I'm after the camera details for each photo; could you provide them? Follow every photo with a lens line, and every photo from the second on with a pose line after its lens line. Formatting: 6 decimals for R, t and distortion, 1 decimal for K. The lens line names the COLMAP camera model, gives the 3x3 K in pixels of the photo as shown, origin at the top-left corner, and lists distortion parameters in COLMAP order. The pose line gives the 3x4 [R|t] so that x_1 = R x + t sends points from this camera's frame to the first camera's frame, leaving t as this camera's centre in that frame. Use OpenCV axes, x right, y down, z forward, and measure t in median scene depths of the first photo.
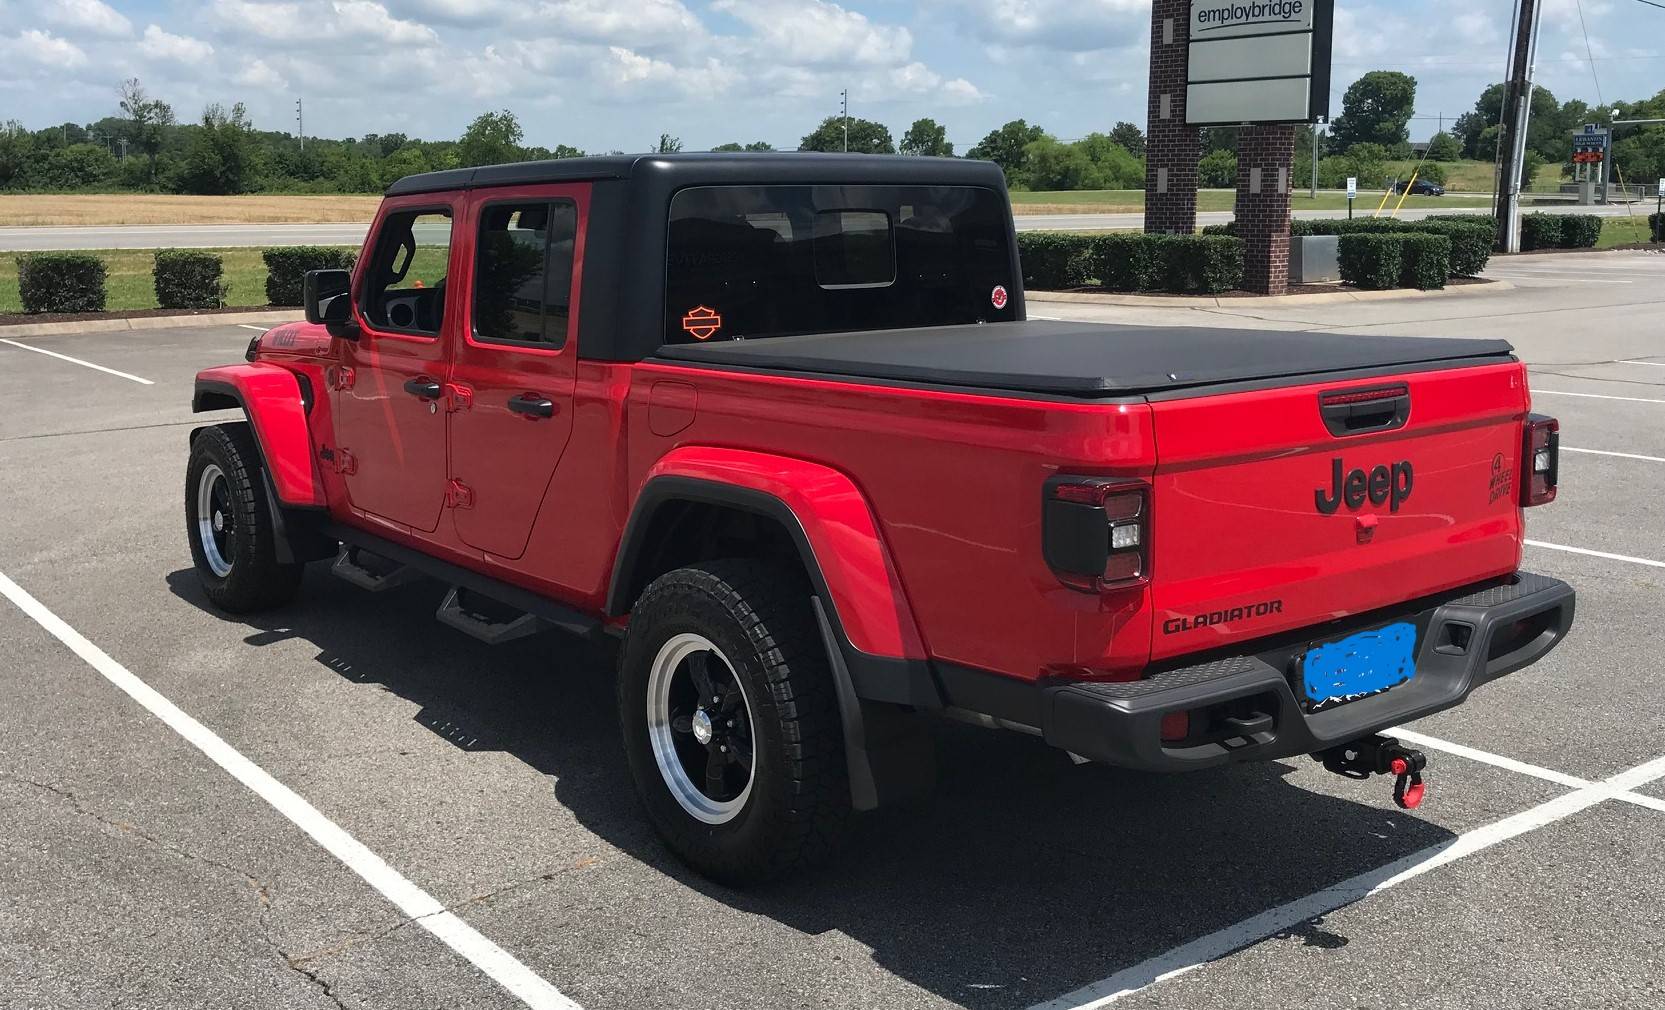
lens RADIAL K [[1672.4, 0, 832.5], [0, 1672.4, 505.0], [0, 0, 1]] dist [0.004618, 0.001304]
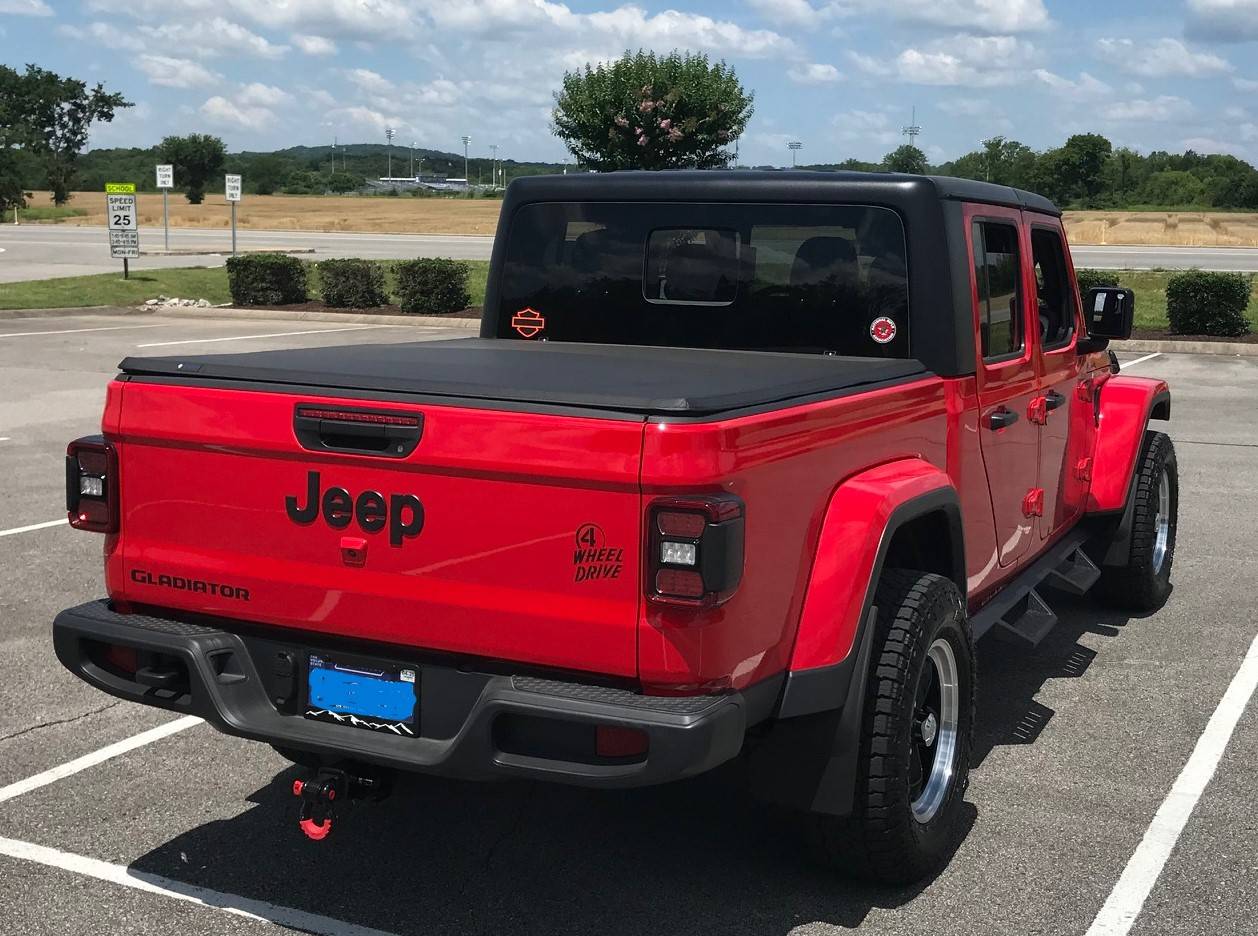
lens RADIAL K [[1671.6, 0, 629.0], [0, 1671.6, 468.0], [0, 0, 1]] dist [-0.047270, -0.030210]
pose [[0.446466, 0.143604, -0.883202, 0.968344], [-0.176770, 0.981741, 0.070267, -0.101820], [0.877166, 0.124751, 0.463699, 0.527414]]
